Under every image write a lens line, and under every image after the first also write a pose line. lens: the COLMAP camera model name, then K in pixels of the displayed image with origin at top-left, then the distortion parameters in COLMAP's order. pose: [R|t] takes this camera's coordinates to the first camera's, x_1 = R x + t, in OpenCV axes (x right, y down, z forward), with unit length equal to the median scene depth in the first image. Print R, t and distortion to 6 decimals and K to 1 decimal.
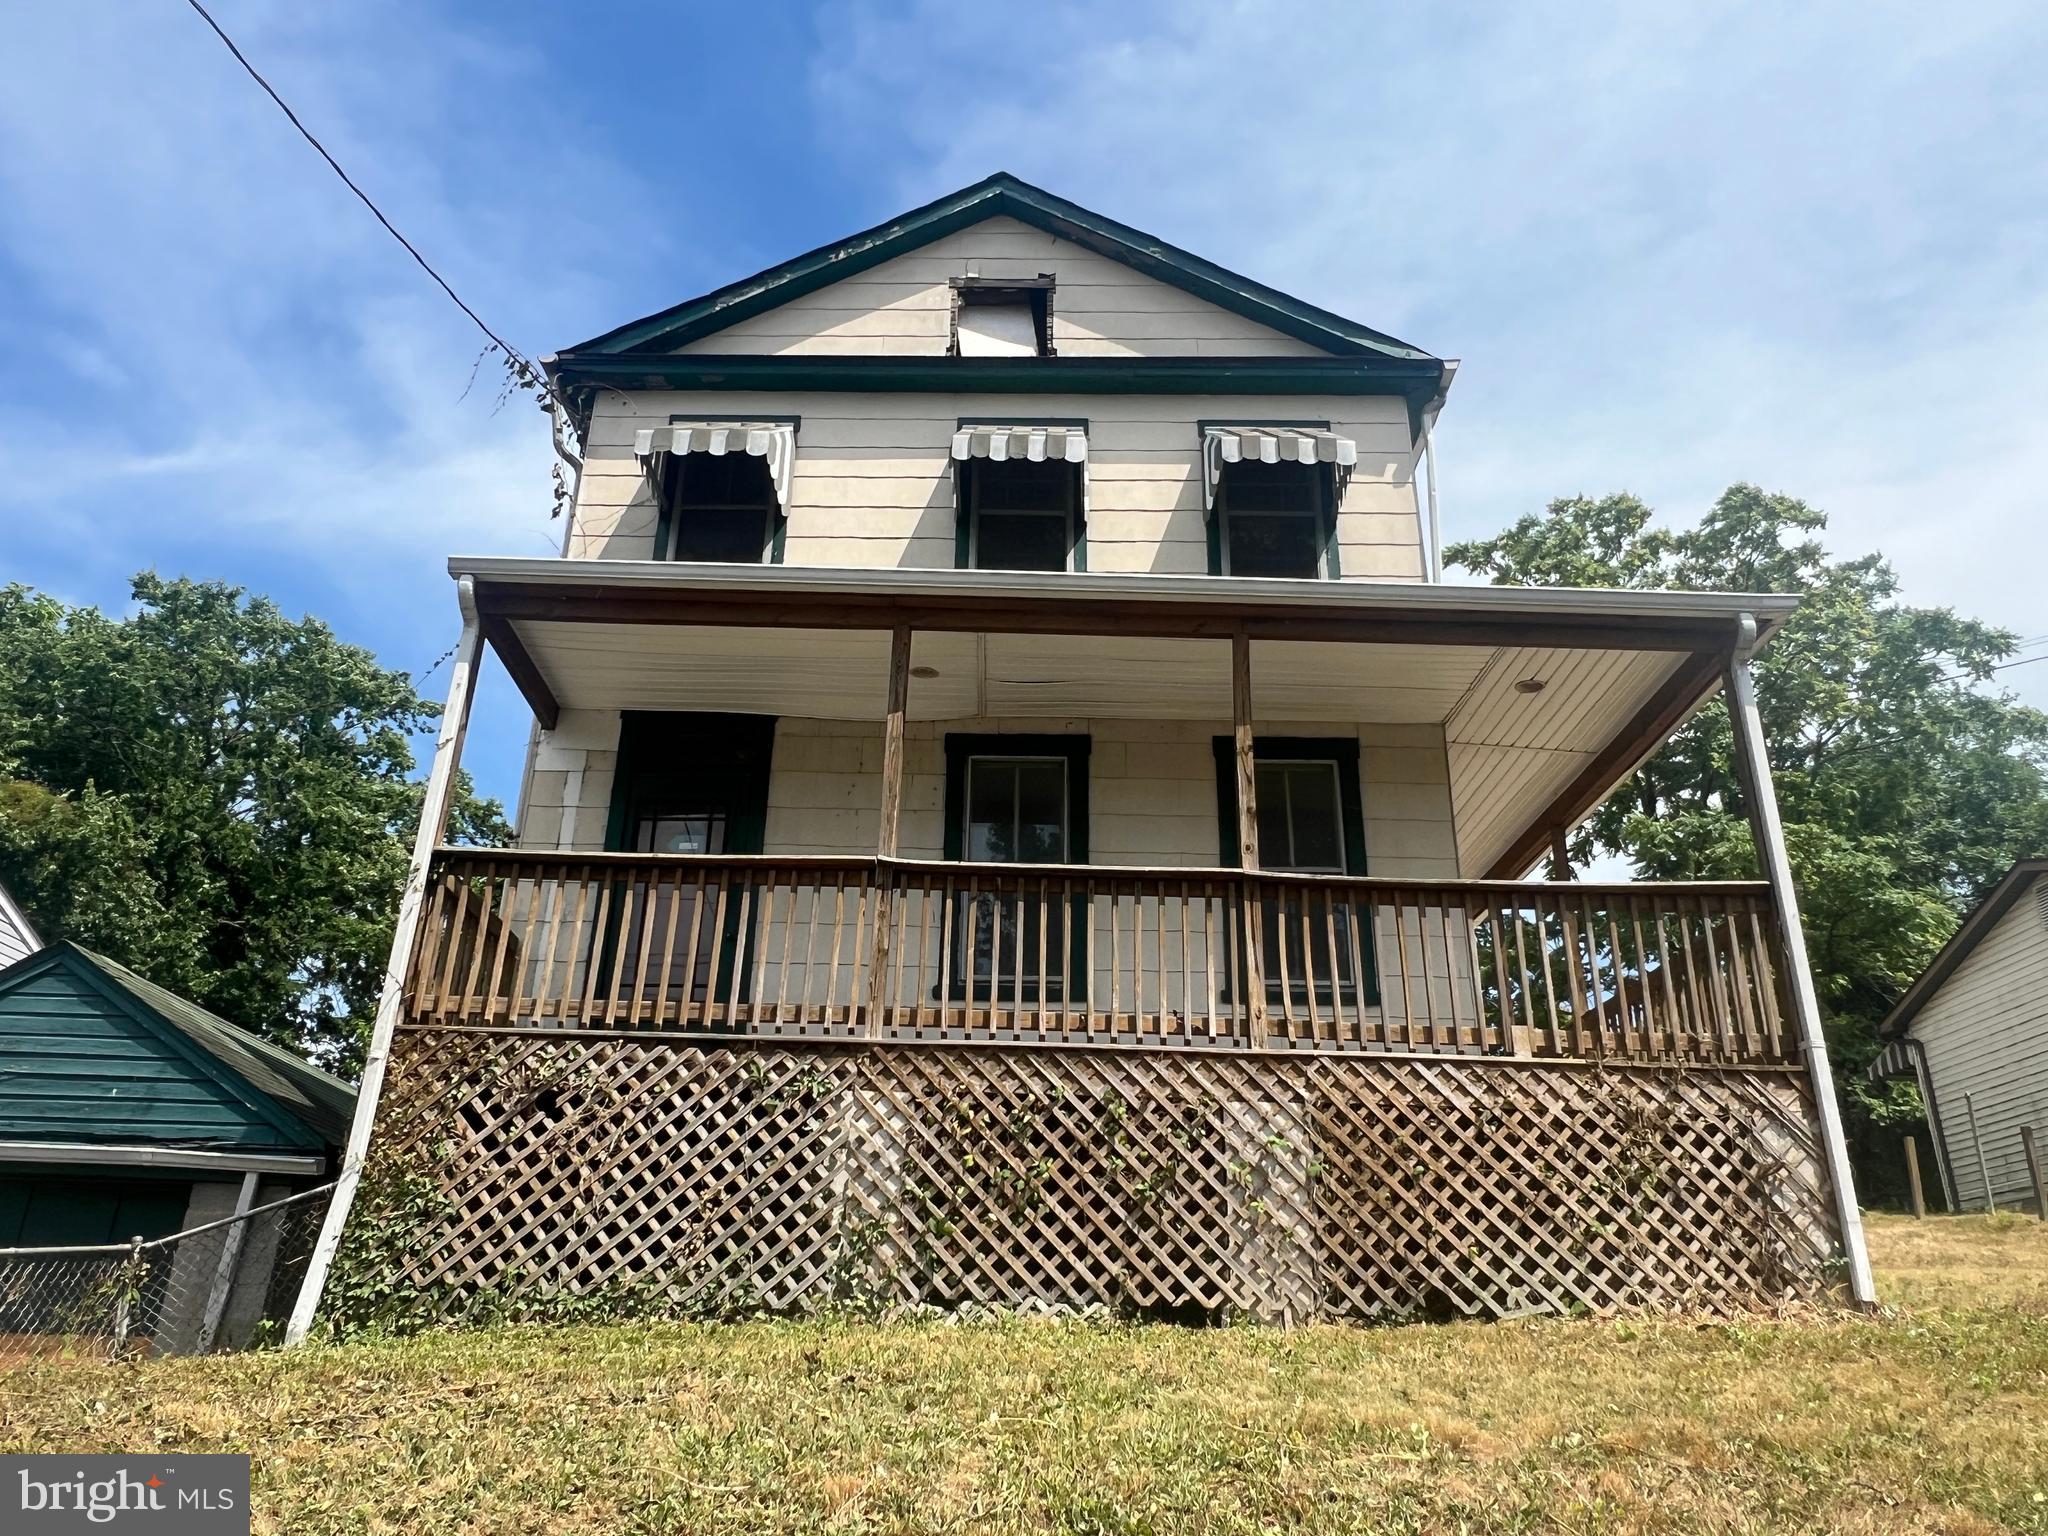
lens RADIAL K [[1429.2, 0, 1012.2], [0, 1429.2, 762.2], [0, 0, 1]] dist [-0.004891, -0.003531]
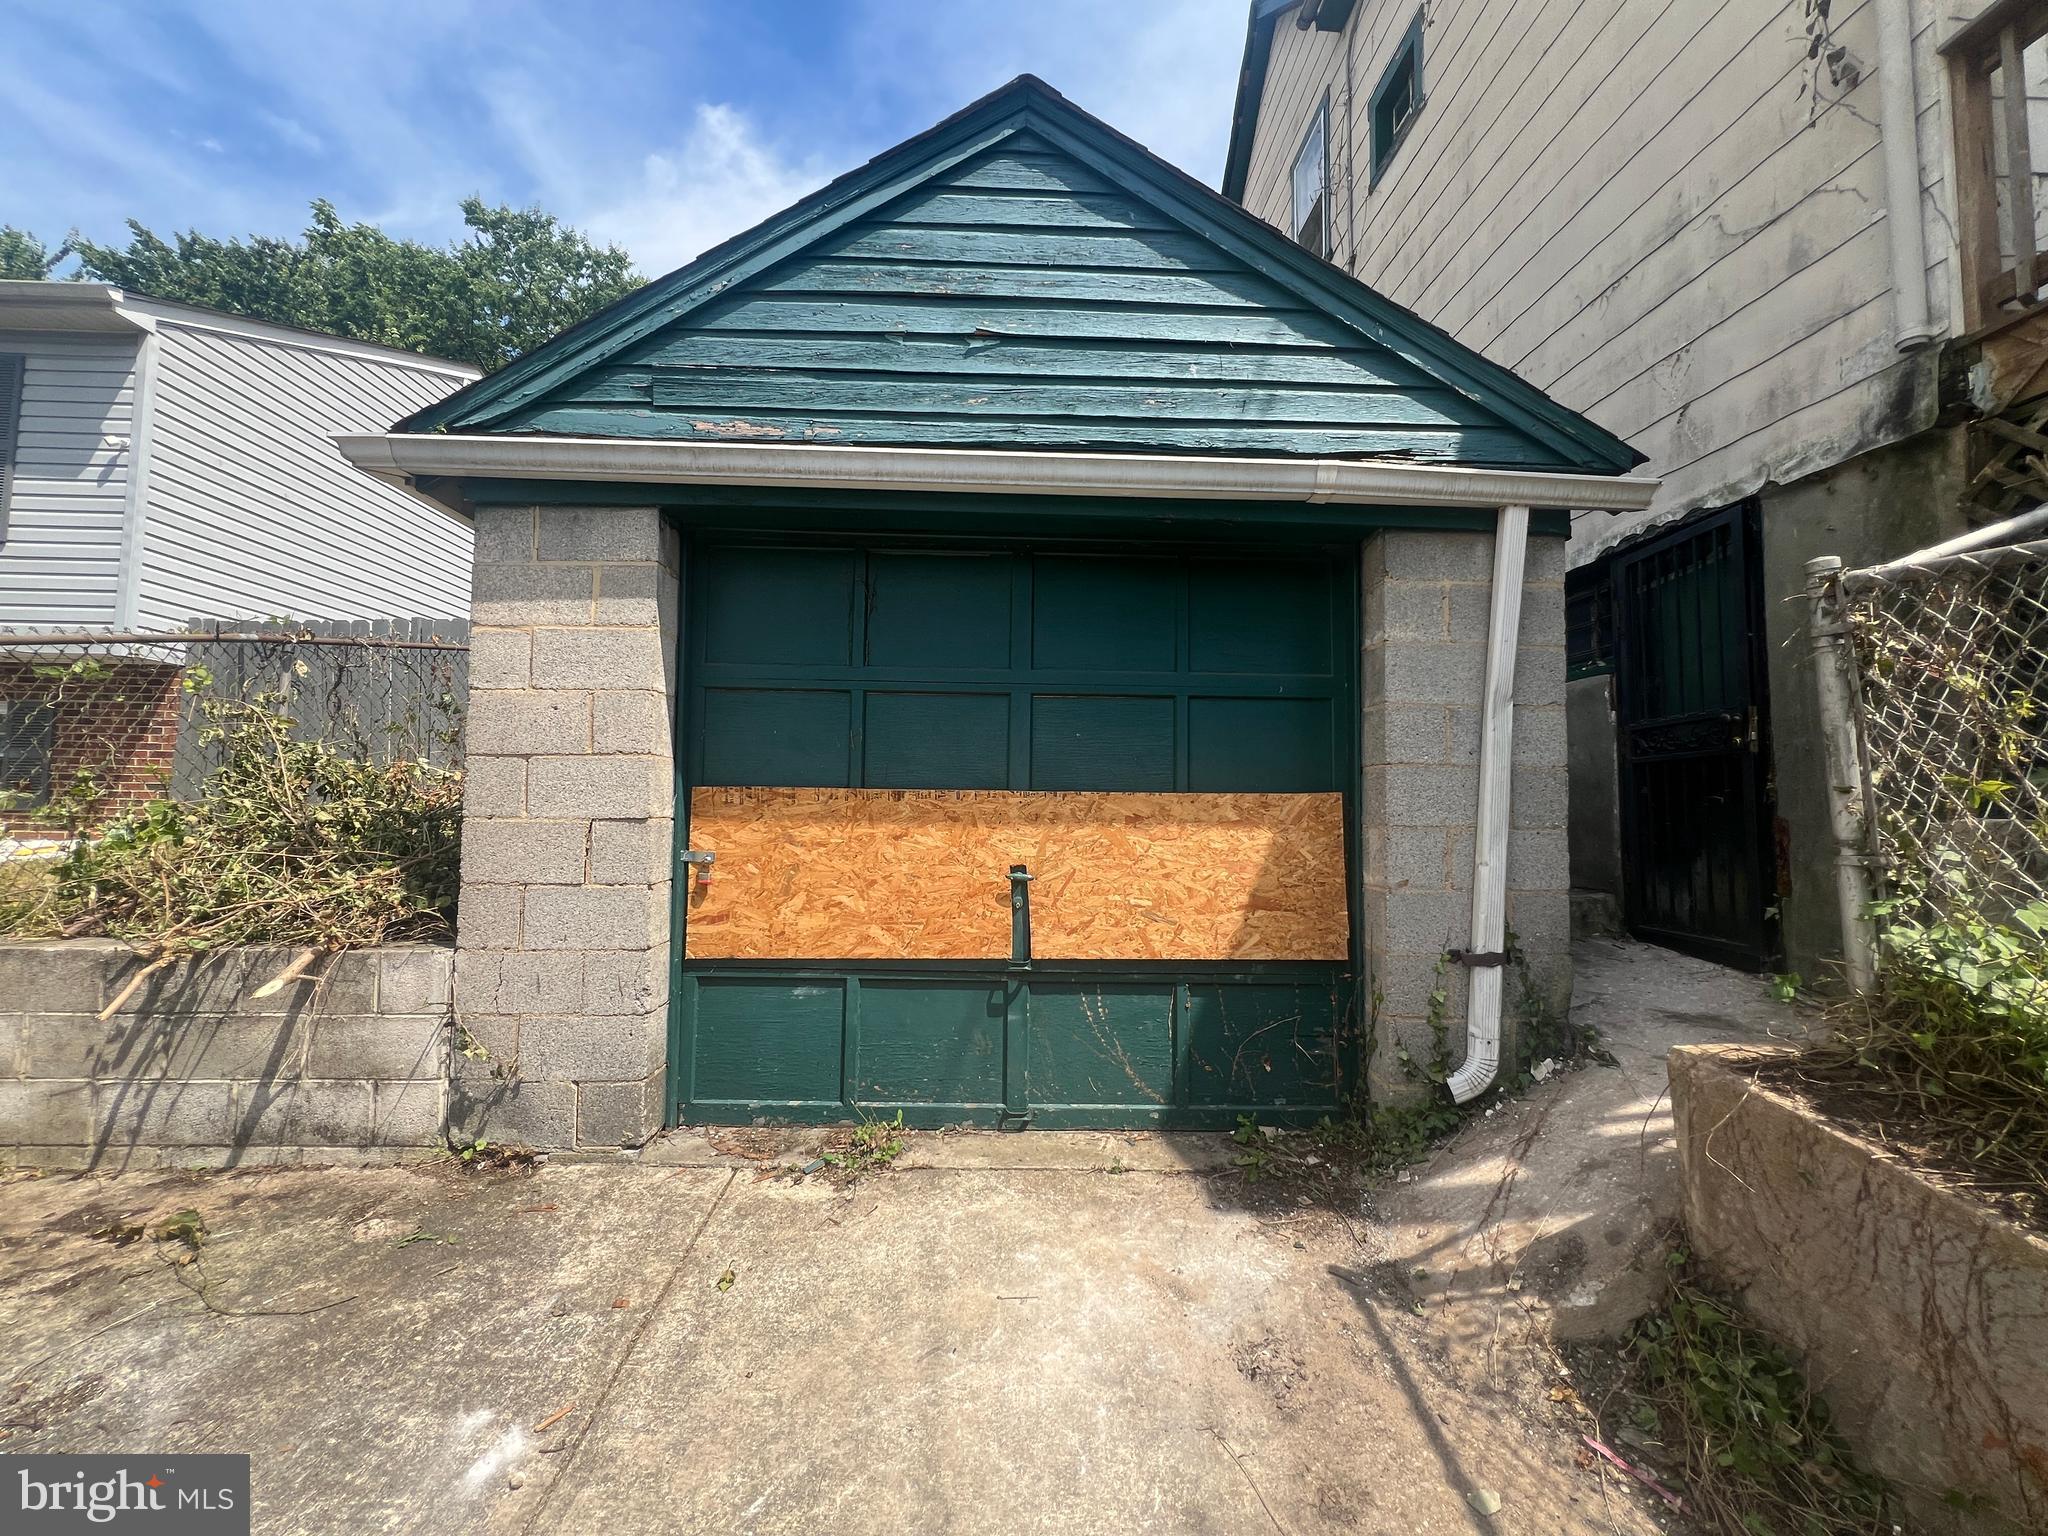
lens RADIAL K [[818.4, 0, 1022.4], [0, 818.4, 768.6], [0, 0, 1]] dist [-0.007228, 0.003020]
pose [[0.999232, -0.012590, 0.037107, -0.860974], [-0.001881, 0.930467, 0.366370, 0.313840], [-0.039139, -0.366159, 0.929729, 0.804570]]
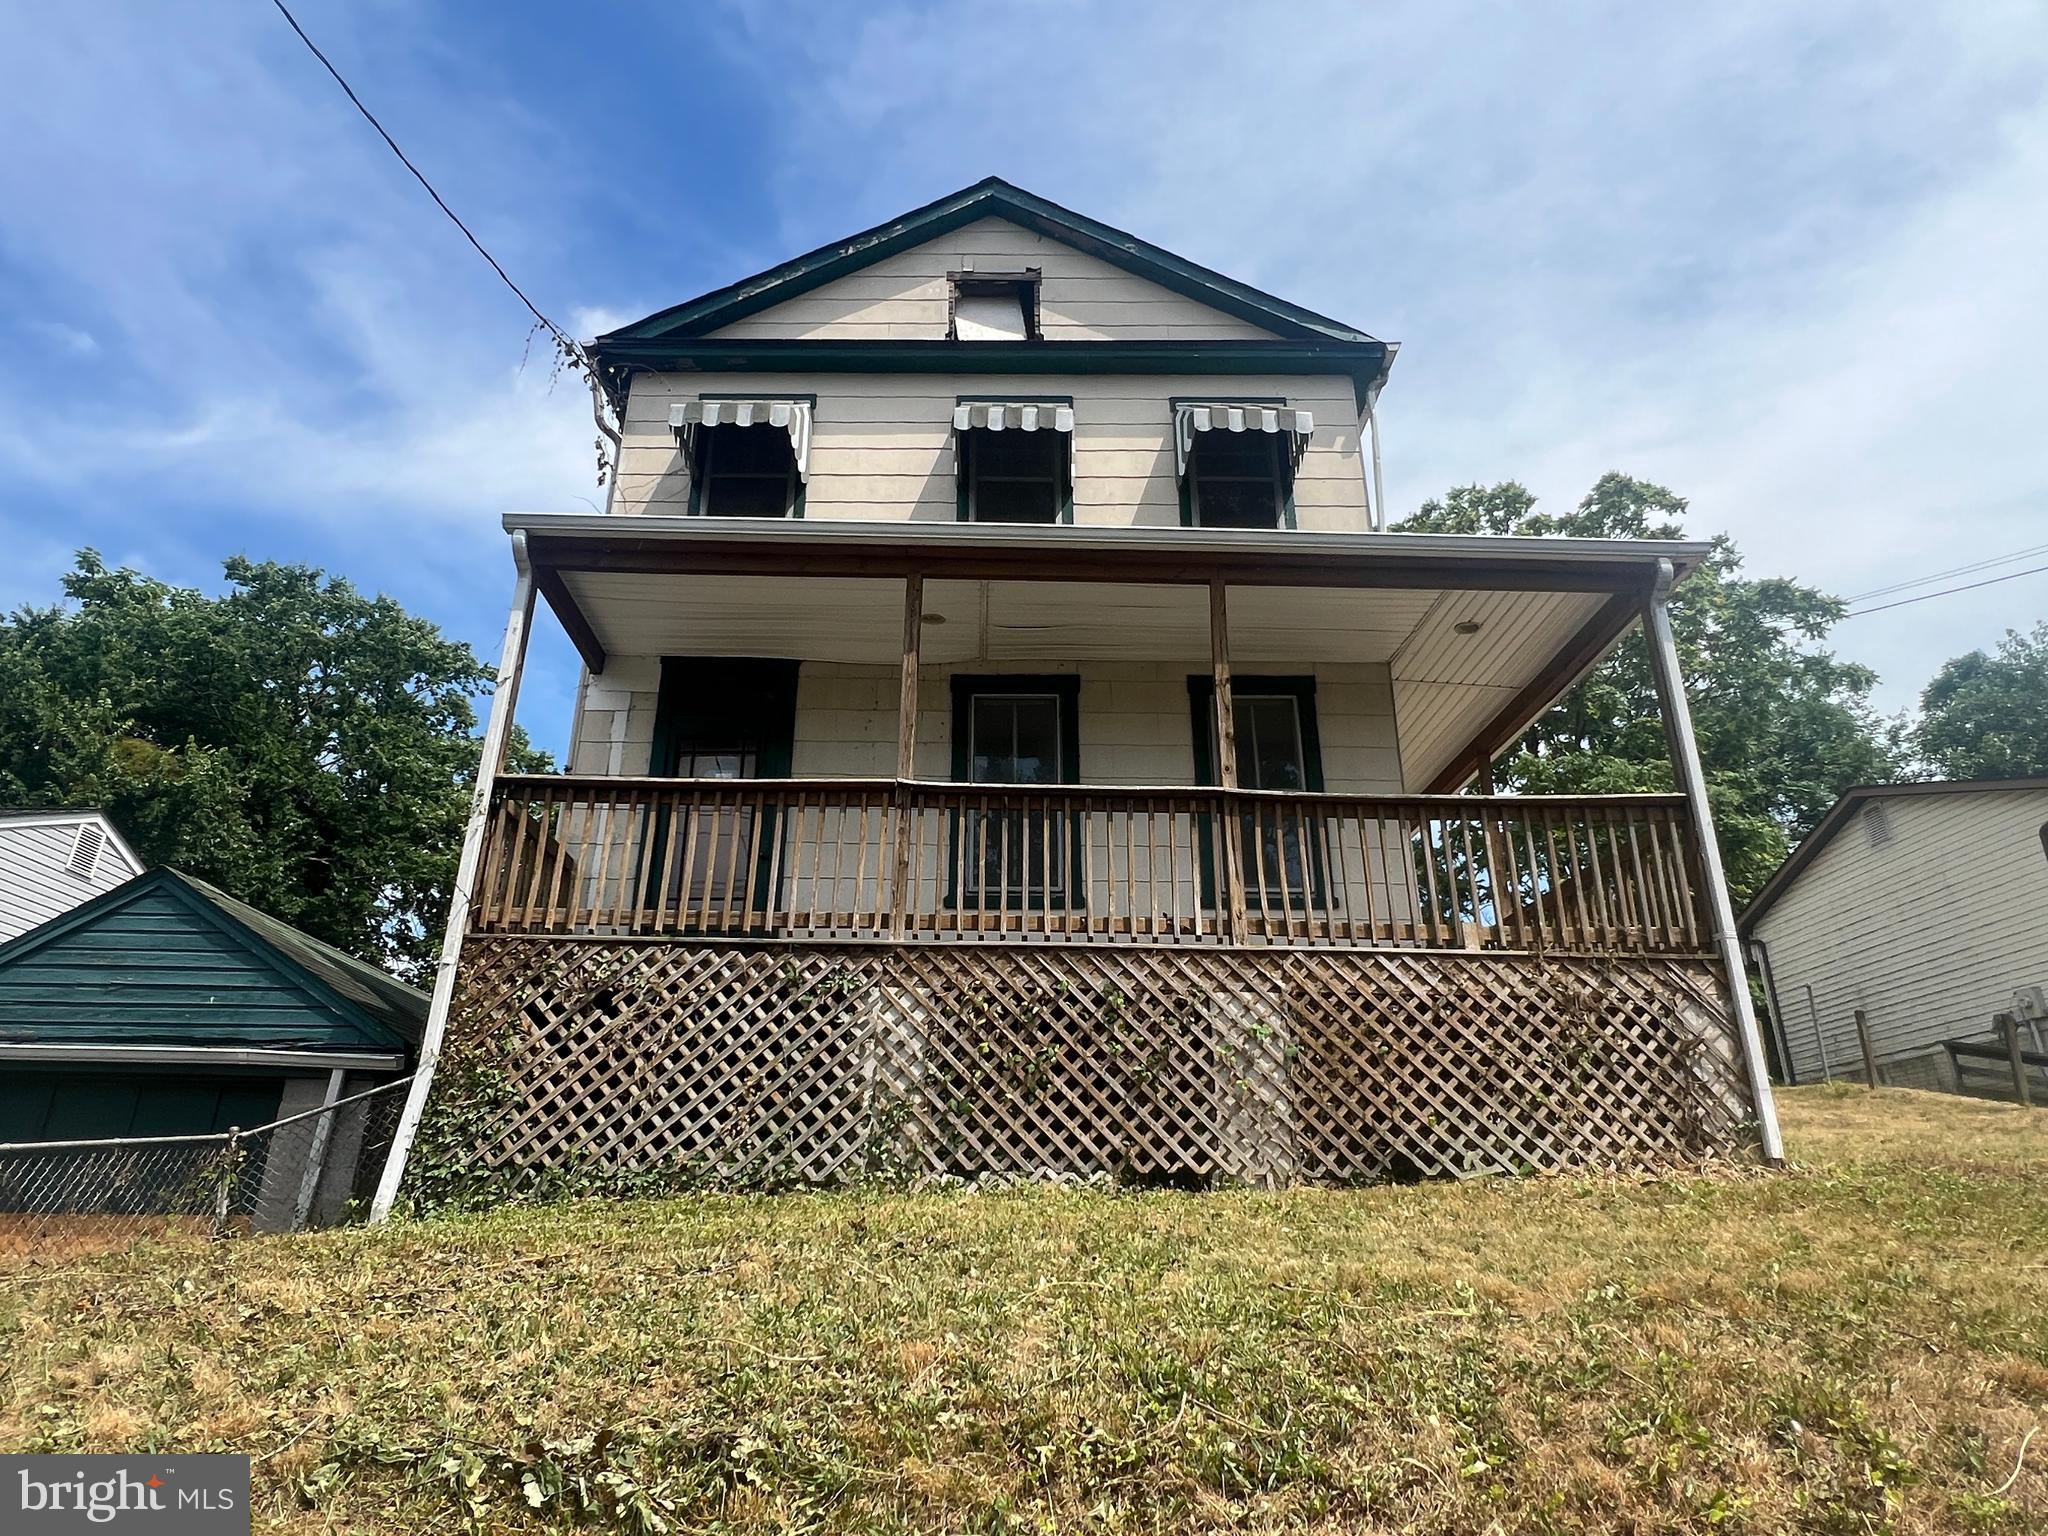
lens RADIAL K [[1206.0, 0, 1015.1], [0, 1206.0, 765.2], [0, 0, 1]] dist [-0.007542, 0.000841]
pose [[0.999686, -0.009110, 0.023340, -0.024816], [0.008251, 0.999295, 0.036636, 0.021980], [-0.023658, -0.036432, 0.999056, 0.059897]]
